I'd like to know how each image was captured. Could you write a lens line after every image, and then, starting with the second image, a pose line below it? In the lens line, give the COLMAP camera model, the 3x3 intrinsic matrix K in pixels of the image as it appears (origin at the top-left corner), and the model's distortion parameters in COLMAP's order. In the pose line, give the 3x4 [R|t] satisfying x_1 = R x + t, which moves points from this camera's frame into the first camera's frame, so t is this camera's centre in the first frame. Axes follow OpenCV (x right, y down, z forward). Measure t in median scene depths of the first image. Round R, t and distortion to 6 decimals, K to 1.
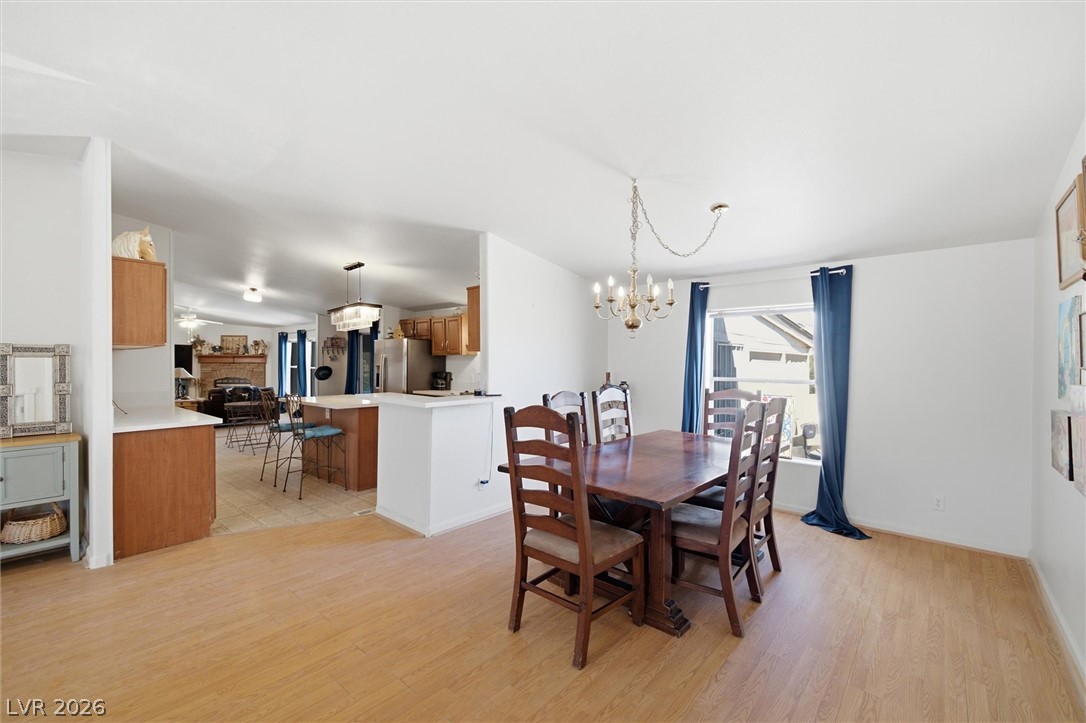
lens RADIAL K [[455.6, 0, 543.0], [0, 455.6, 361.5], [0, 0, 1]] dist [0.024878, 0.000183]
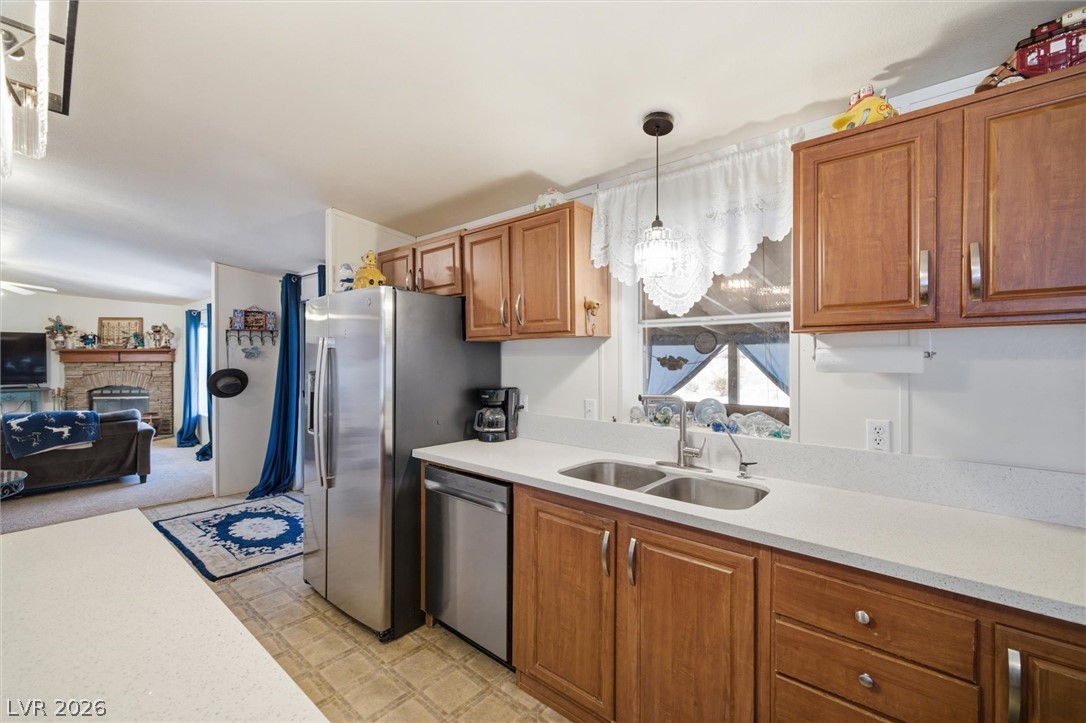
lens RADIAL K [[455.6, 0, 543.0], [0, 455.6, 361.5], [0, 0, 1]] dist [0.024878, 0.000183]
pose [[0.999975, -0.007022, 0.001263, -0.144544], [0.007008, 0.999914, 0.011080, -0.000688], [-0.001341, -0.011071, 0.999938, 0.508161]]
